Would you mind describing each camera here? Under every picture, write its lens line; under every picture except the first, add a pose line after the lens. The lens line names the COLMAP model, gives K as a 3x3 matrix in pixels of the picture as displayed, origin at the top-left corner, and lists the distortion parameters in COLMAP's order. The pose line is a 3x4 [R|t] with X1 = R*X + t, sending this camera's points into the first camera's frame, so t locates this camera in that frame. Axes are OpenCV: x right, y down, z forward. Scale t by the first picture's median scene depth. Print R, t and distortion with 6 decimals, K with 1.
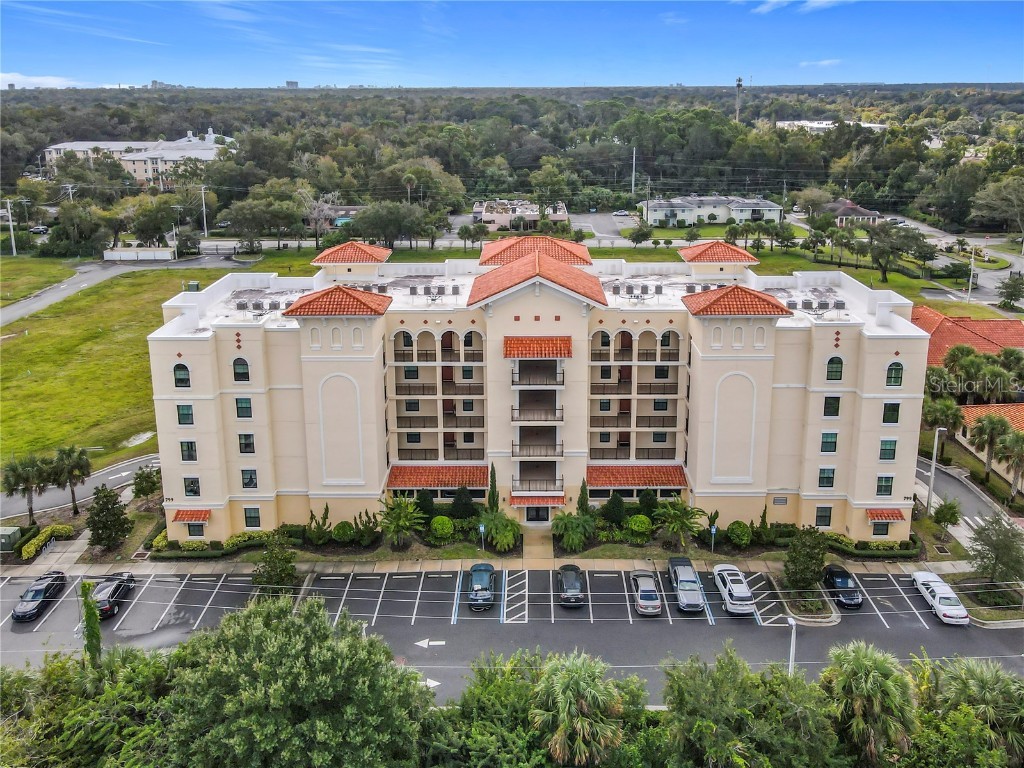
lens RADIAL K [[791.6, 0, 512.9], [0, 791.6, 241.8], [0, 0, 1]] dist [0.008018, 0.003443]
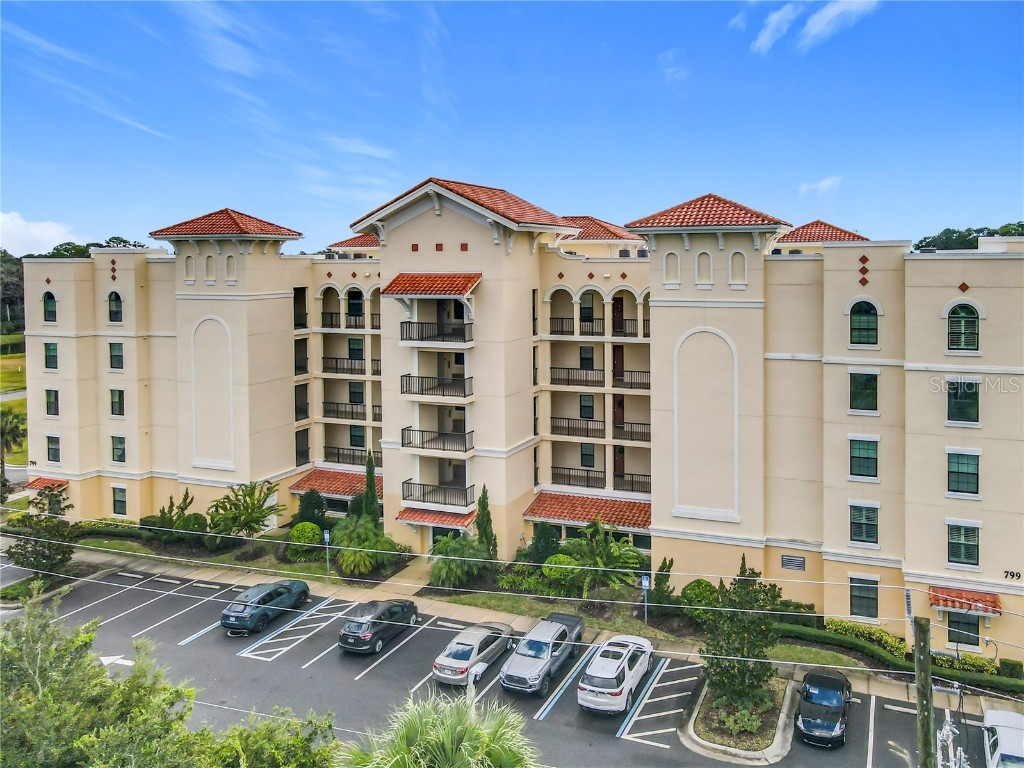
lens RADIAL K [[782.6, 0, 614.4], [0, 782.6, 279.0], [0, 0, 1]] dist [0.009545, 0.007221]
pose [[0.944966, 0.008326, -0.327062, 0.411041], [-0.062171, 0.986030, -0.154529, 0.223116], [0.321206, 0.166358, 0.932283, 0.389220]]
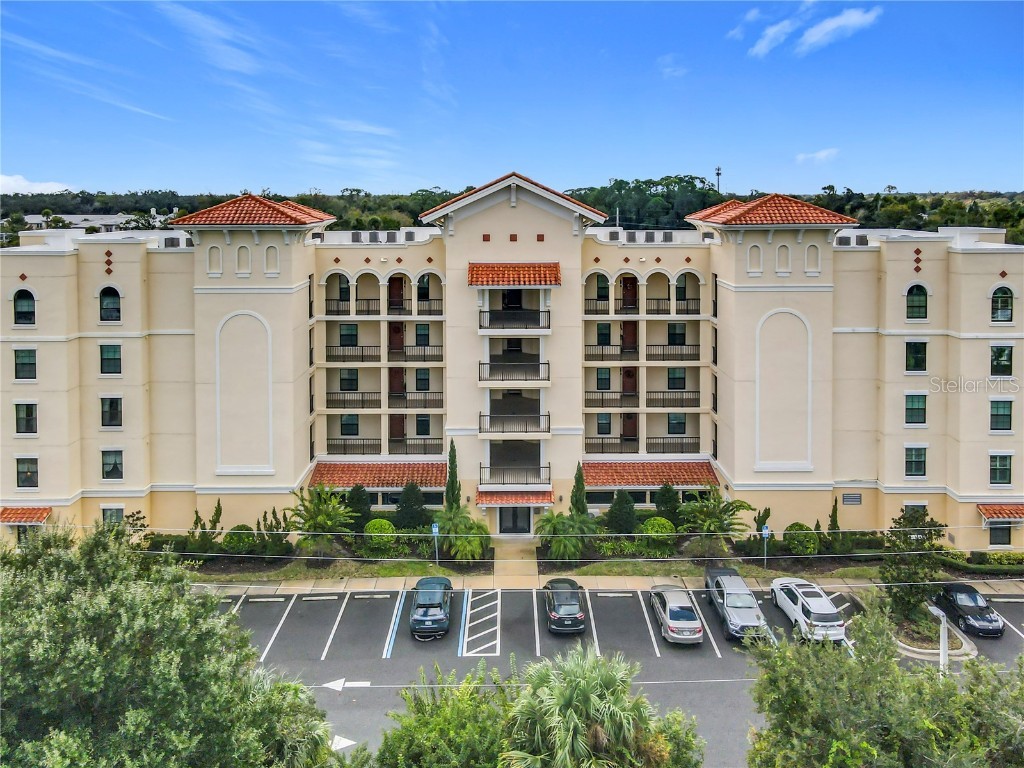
lens RADIAL K [[796.4, 0, 495.9], [0, 796.4, 214.4], [0, 0, 1]] dist [0.008194, 0.004797]
pose [[0.999977, 0.001540, 0.006643, 0.008949], [-0.000368, 0.984954, -0.172818, 0.203338], [-0.006809, 0.172811, 0.984931, 0.250325]]
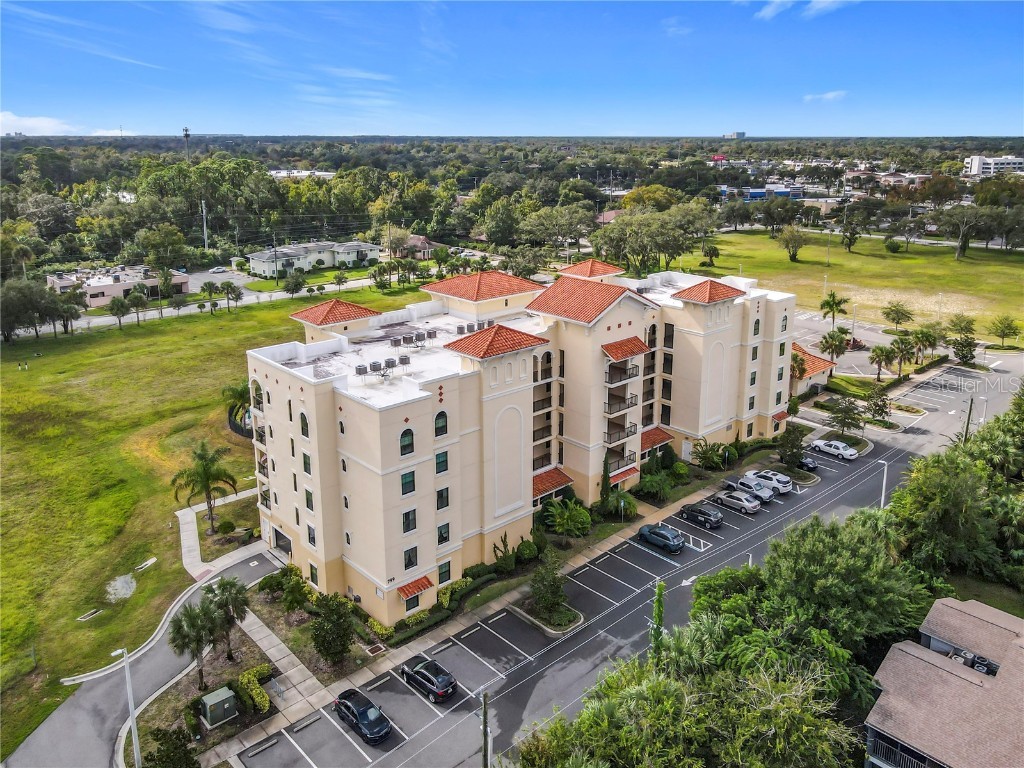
lens RADIAL K [[798.6, 0, 511.4], [0, 798.6, 294.9], [0, 0, 1]] dist [-0.006065, -0.001933]
pose [[0.727163, -0.130591, 0.673928, -0.912733], [0.129361, 0.990217, 0.052301, -0.037562], [-0.674166, 0.049149, 0.736943, 0.196432]]
